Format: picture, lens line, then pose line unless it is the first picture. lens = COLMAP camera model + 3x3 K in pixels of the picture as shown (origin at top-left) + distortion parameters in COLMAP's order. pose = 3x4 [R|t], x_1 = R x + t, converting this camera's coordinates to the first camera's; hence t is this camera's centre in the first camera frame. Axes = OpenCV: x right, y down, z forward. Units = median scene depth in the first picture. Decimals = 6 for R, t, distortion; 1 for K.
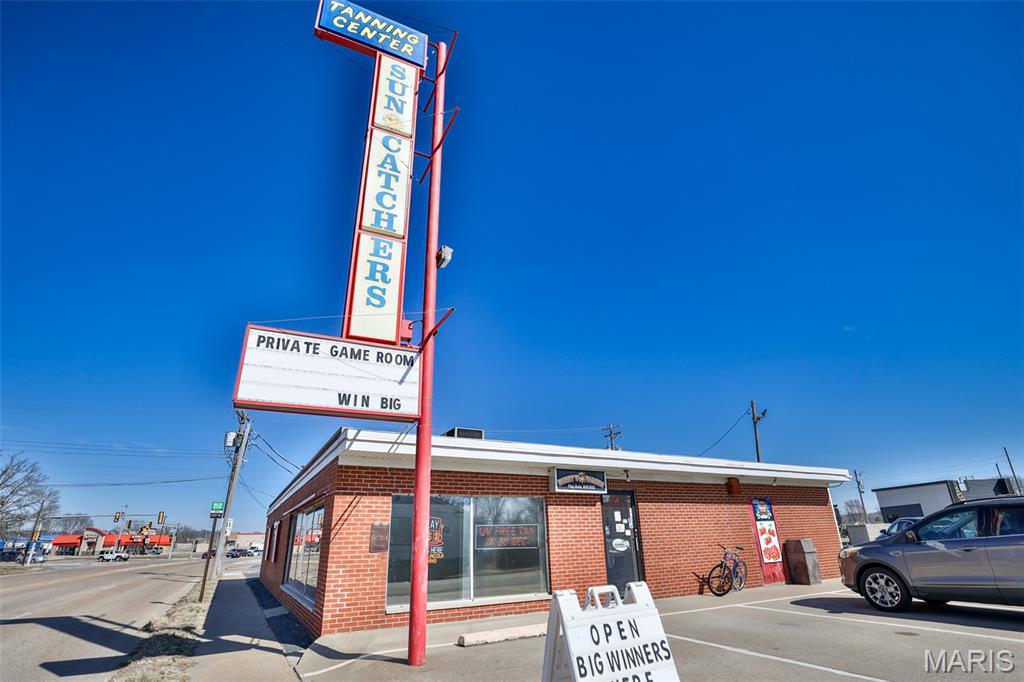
lens RADIAL K [[490.8, 0, 513.9], [0, 490.8, 351.4], [0, 0, 1]] dist [-0.040115, 0.012707]
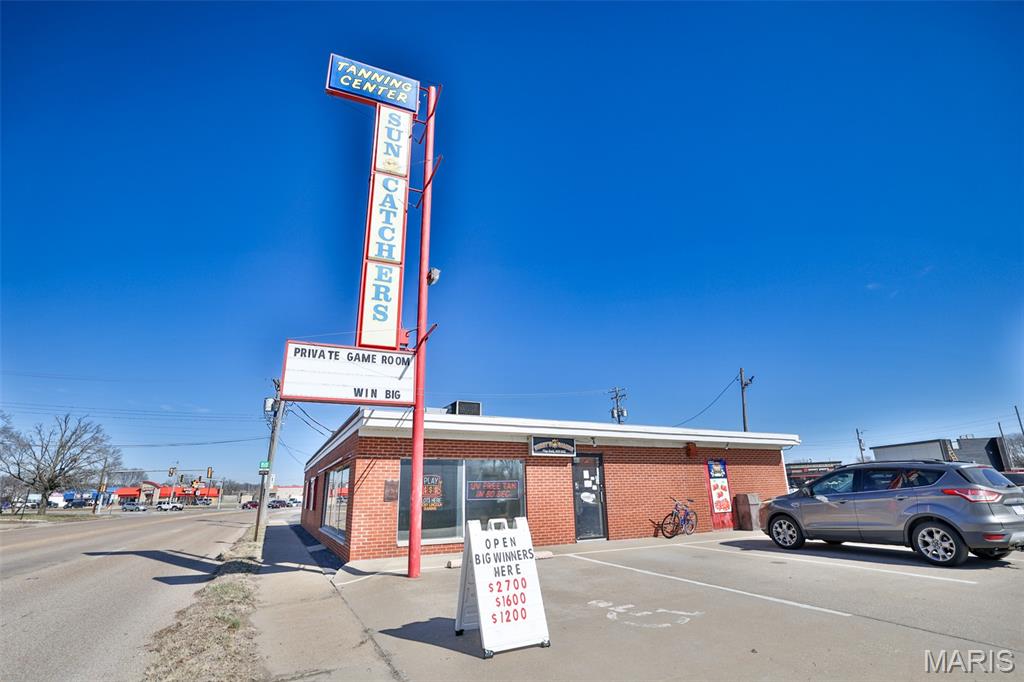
lens RADIAL K [[472.1, 0, 511.5], [0, 472.1, 353.8], [0, 0, 1]] dist [-0.044400, 0.014011]
pose [[0.999111, -0.008488, -0.041291, 0.095749], [0.011811, 0.996651, 0.080913, -0.078199], [0.040466, -0.081329, 0.995866, -0.200861]]
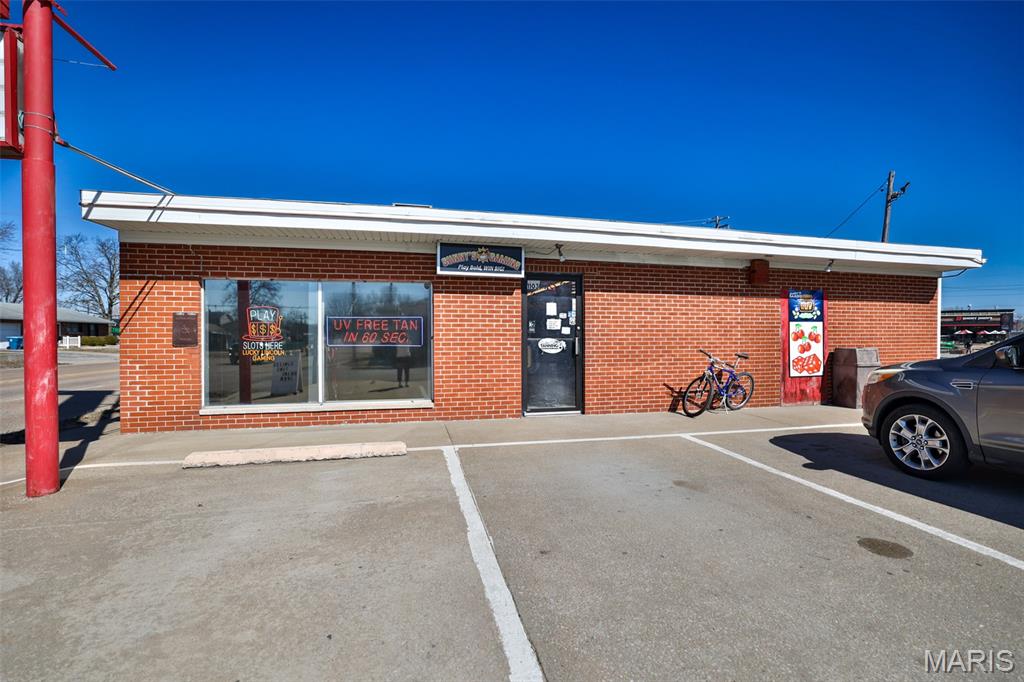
lens RADIAL K [[472.1, 0, 499.2], [0, 472.1, 347.1], [0, 0, 1]] dist [-0.044400, 0.014011]
pose [[0.962275, 0.030892, -0.270319, 0.414882], [0.075993, 0.923477, 0.376053, 0.148514], [0.261250, -0.382409, 0.886291, 0.414425]]
